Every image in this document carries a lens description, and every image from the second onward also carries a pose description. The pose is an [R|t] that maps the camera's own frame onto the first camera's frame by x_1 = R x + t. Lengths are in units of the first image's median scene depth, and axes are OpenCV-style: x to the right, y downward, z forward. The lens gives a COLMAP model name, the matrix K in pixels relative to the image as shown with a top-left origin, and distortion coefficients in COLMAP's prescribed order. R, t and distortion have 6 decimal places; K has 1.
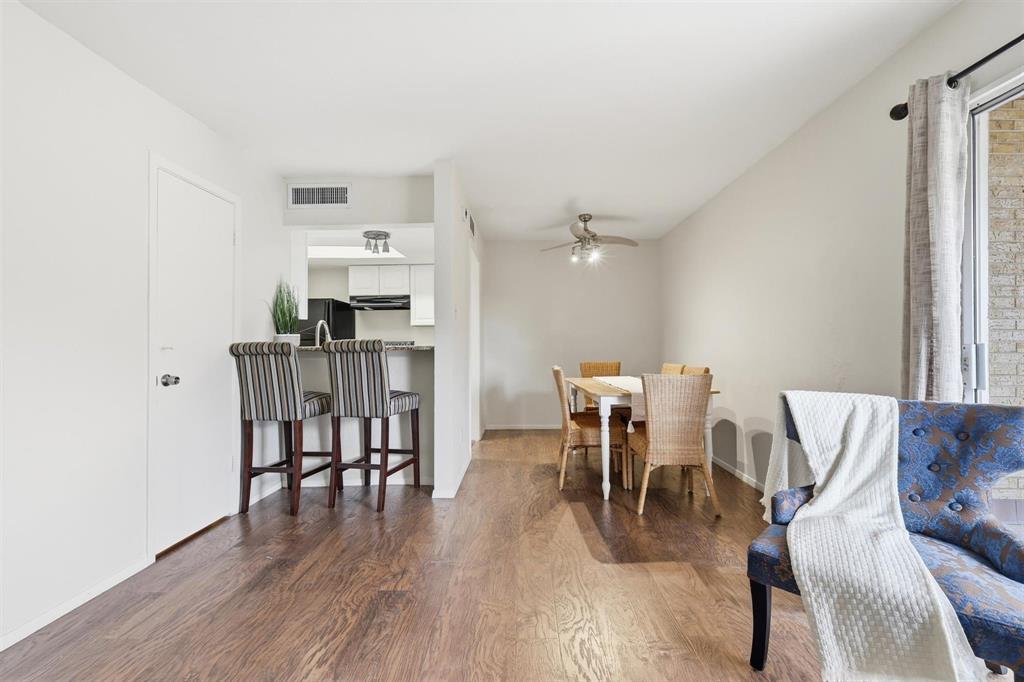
lens RADIAL K [[448.8, 0, 514.1], [0, 448.8, 340.4], [0, 0, 1]] dist [0.002375, 0.000074]
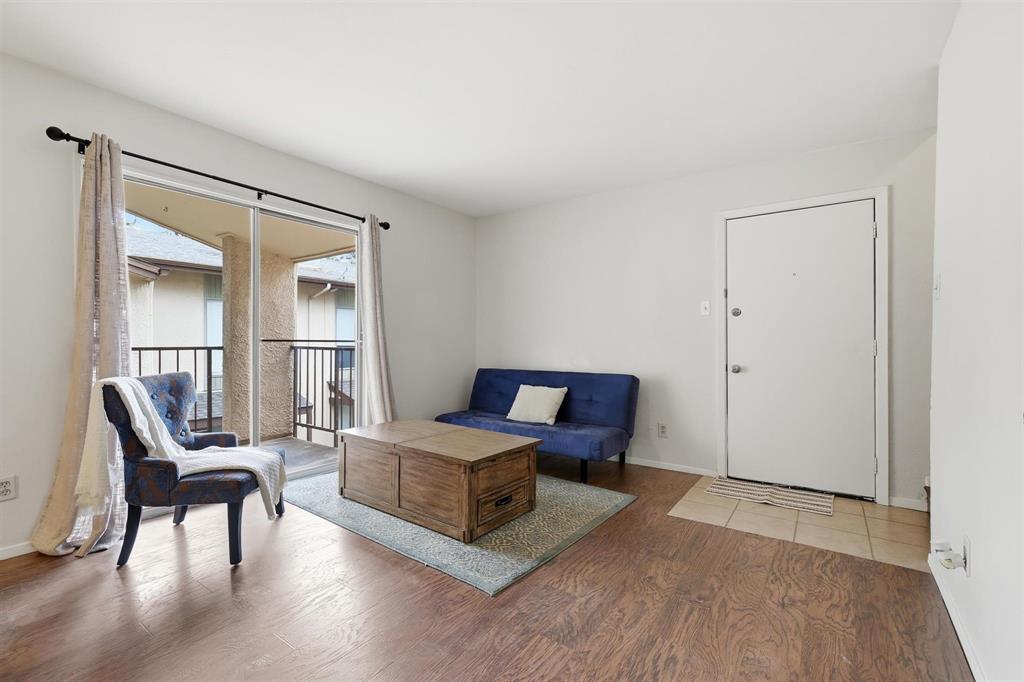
lens RADIAL K [[456.3, 0, 513.5], [0, 456.3, 343.8], [0, 0, 1]] dist [0.001715, 0.000032]
pose [[-0.820692, -0.002049, 0.571367, -0.467892], [-0.004714, 0.999984, -0.003186, 0.015897], [-0.571352, -0.005308, -0.820688, 0.793660]]
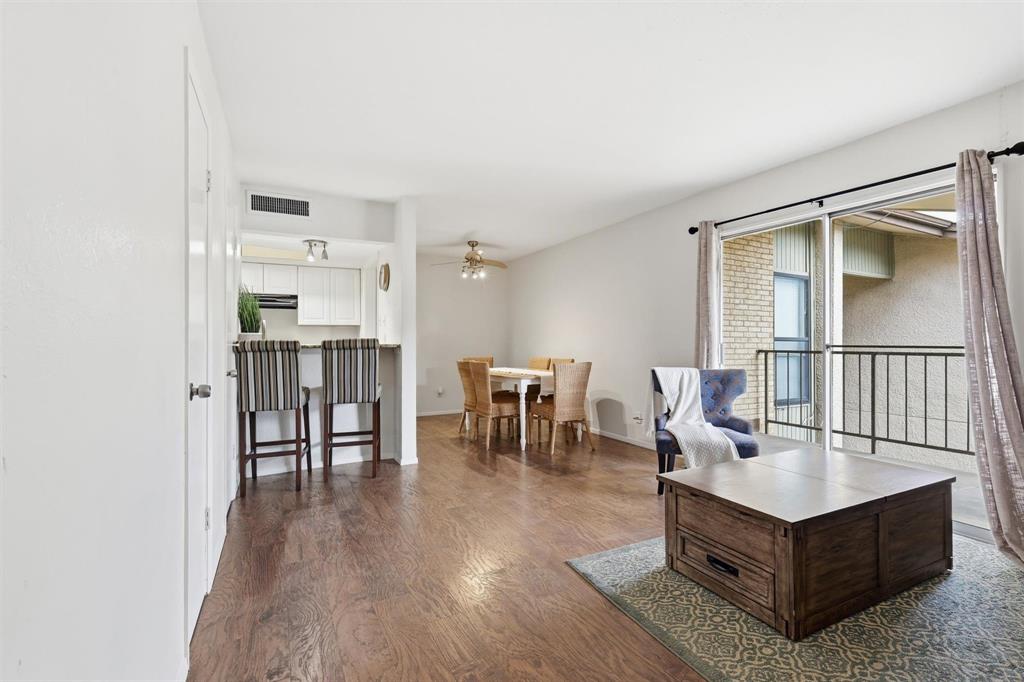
lens RADIAL K [[448.8, 0, 514.1], [0, 448.8, 340.4], [0, 0, 1]] dist [0.002375, 0.000074]
pose [[0.879484, 0.007171, 0.475874, -0.510171], [-0.007011, 0.999973, -0.002110, 0.002504], [-0.475876, -0.001480, 0.879511, -0.254252]]
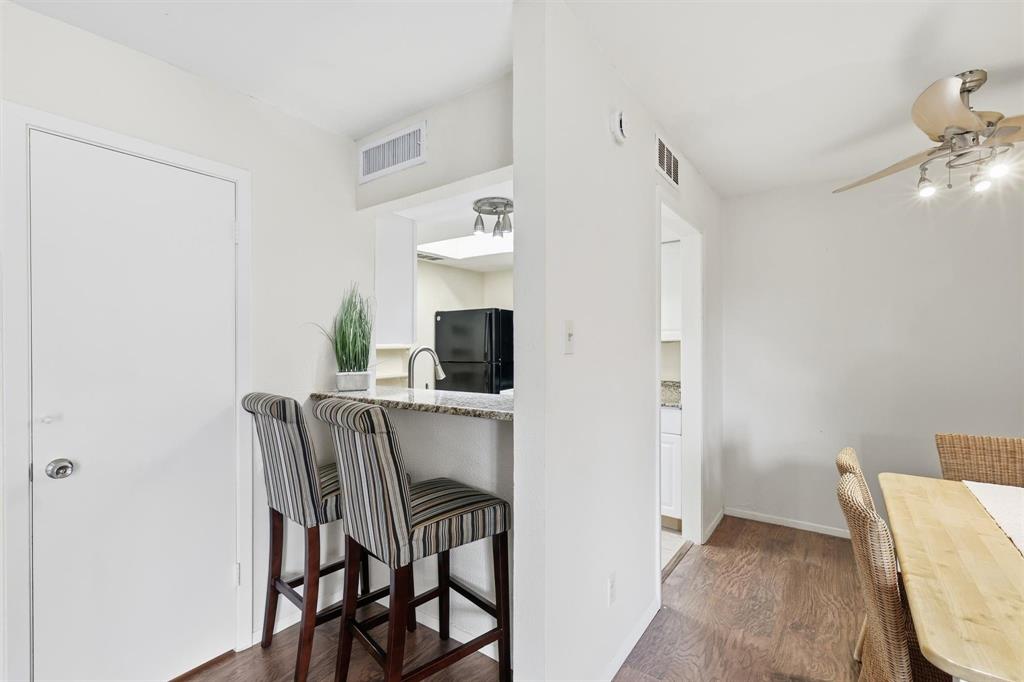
lens RADIAL K [[456.3, 0, 513.5], [0, 456.3, 343.8], [0, 0, 1]] dist [0.001715, 0.000032]
pose [[0.826443, 0.002615, -0.563014, 0.083224], [0.003670, 0.999943, 0.010032, -0.067221], [0.563009, -0.010357, 0.826386, 0.634597]]
